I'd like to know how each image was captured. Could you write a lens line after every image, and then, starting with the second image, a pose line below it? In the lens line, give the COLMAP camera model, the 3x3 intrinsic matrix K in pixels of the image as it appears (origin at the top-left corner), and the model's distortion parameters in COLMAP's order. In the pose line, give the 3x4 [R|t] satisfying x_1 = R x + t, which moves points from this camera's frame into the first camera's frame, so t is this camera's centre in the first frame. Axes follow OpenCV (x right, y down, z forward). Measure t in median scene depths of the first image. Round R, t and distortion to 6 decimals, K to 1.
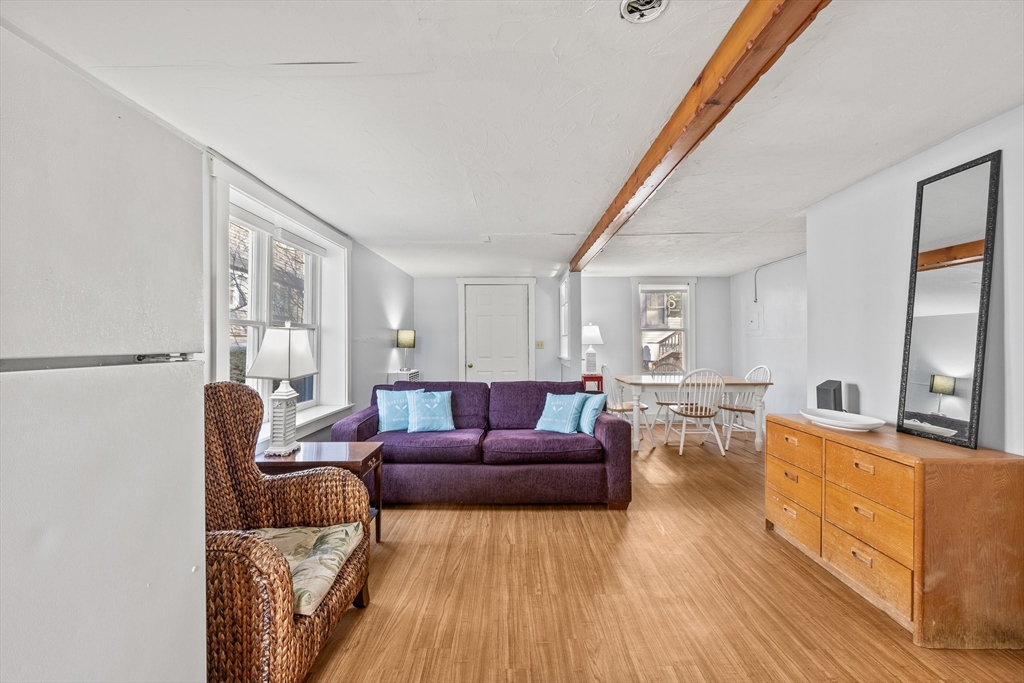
lens RADIAL K [[413.0, 0, 517.6], [0, 413.0, 341.9], [0, 0, 1]] dist [-0.001398, -0.001202]
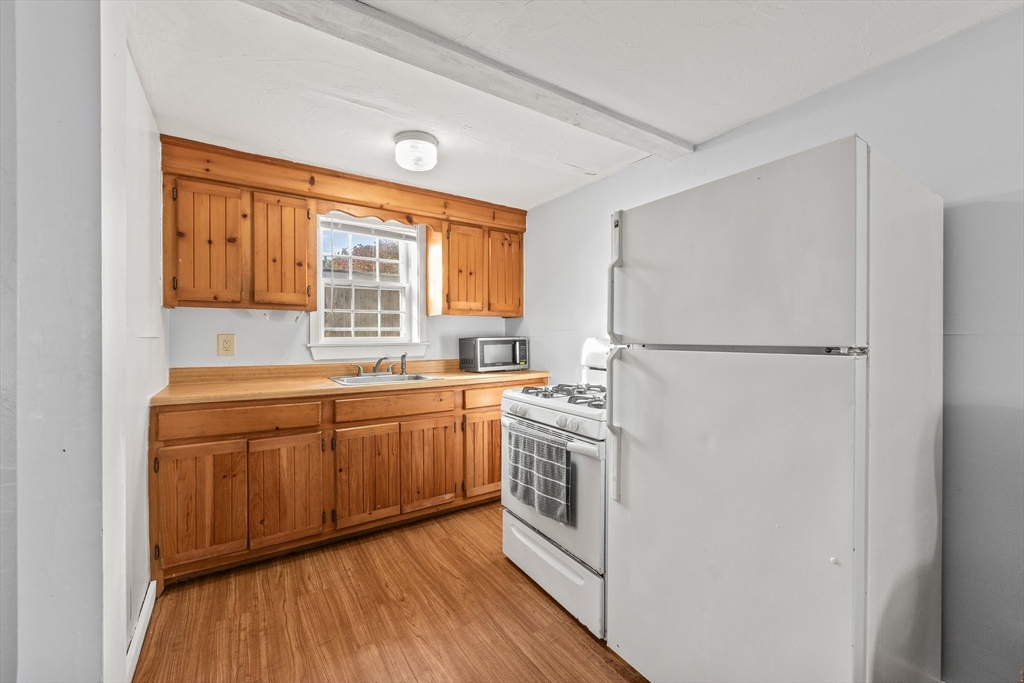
lens RADIAL K [[413.0, 0, 512.1], [0, 413.0, 338.4], [0, 0, 1]] dist [-0.001398, -0.001202]
pose [[-0.842061, 0.009349, -0.539301, 0.128380], [0.008031, 0.999956, 0.004796, -0.001301], [0.539323, -0.000293, -0.842099, 0.432328]]
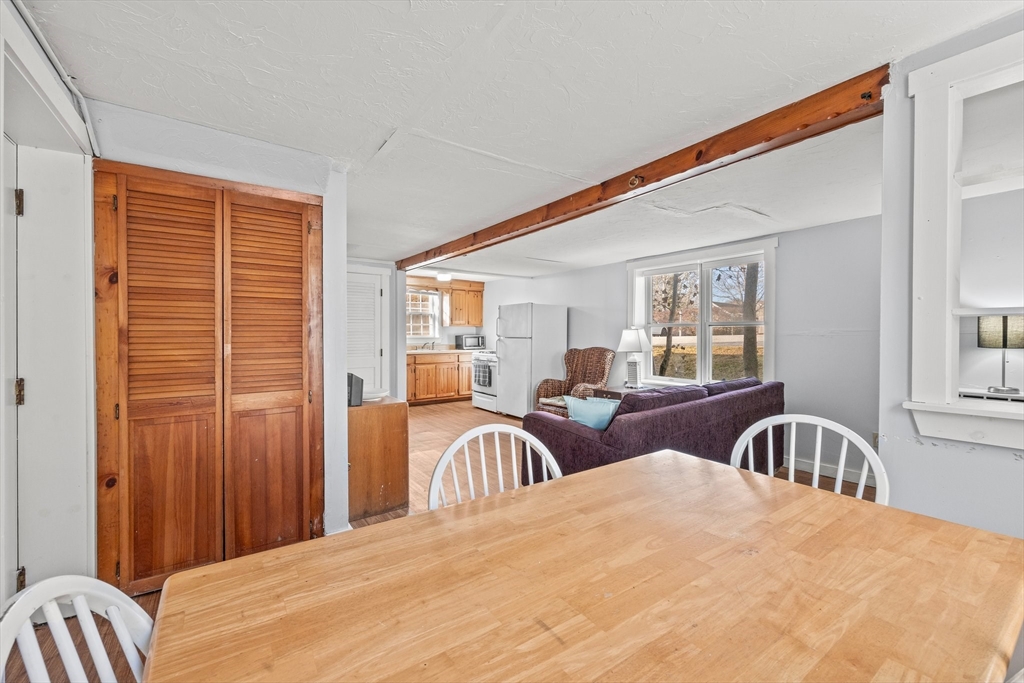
lens RADIAL K [[413.0, 0, 542.1], [0, 413.0, 338.2], [0, 0, 1]] dist [-0.001398, -0.001202]
pose [[-0.770331, 0.008585, -0.637586, 0.890796], [0.001750, 0.999934, 0.011349, -0.008917], [0.637641, 0.007626, -0.770296, 1.783445]]
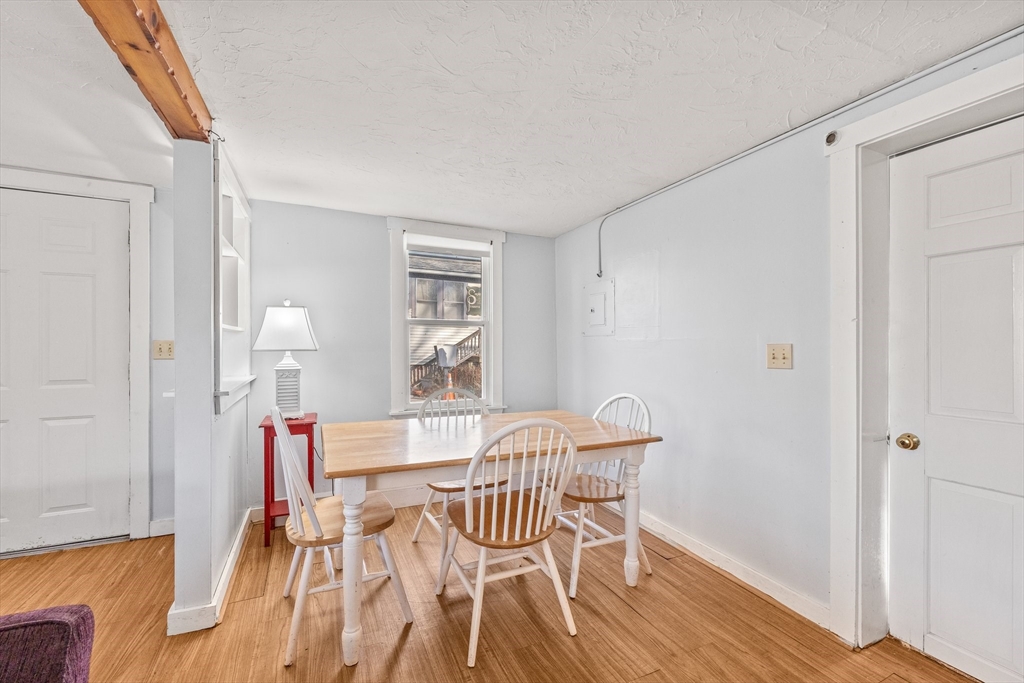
lens RADIAL K [[413.0, 0, 514.5], [0, 413.0, 340.2], [0, 0, 1]] dist [-0.001398, -0.001202]
pose [[0.898589, 0.009205, 0.438695, 0.398047], [-0.006338, 0.999948, -0.007999, -0.004282], [-0.438746, 0.004408, 0.898600, 0.979321]]
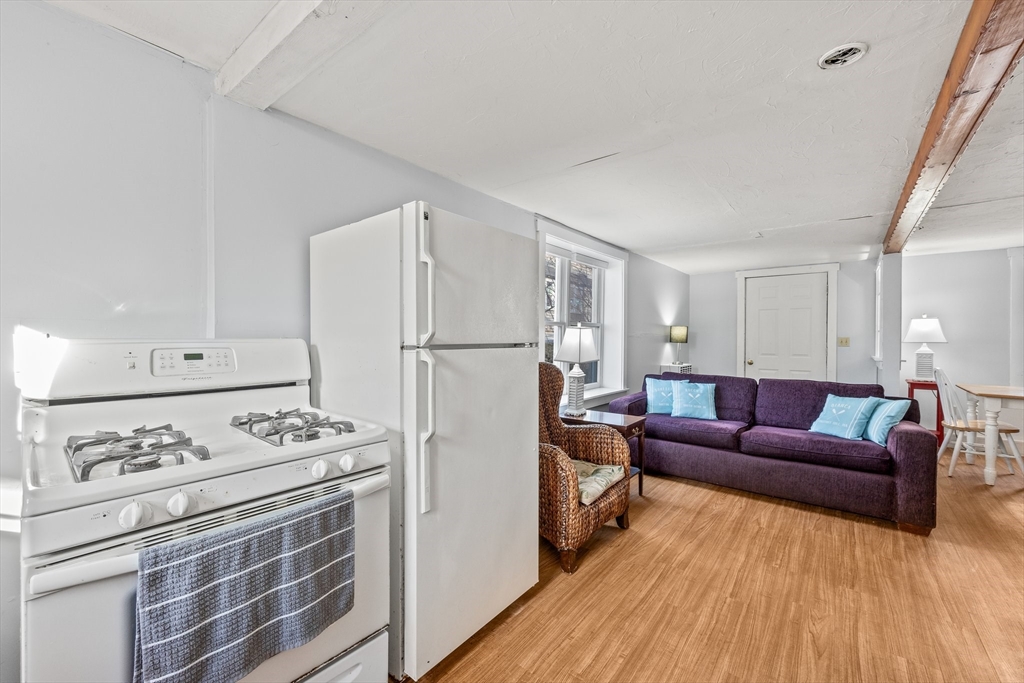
lens RADIAL K [[413.0, 0, 509.1], [0, 413.0, 344.8], [0, 0, 1]] dist [-0.001398, -0.001202]
pose [[0.775160, 0.019398, -0.631468, 0.120160], [-0.006746, 0.999726, 0.022431, -0.002887], [0.631729, -0.013128, 0.775078, -0.197954]]
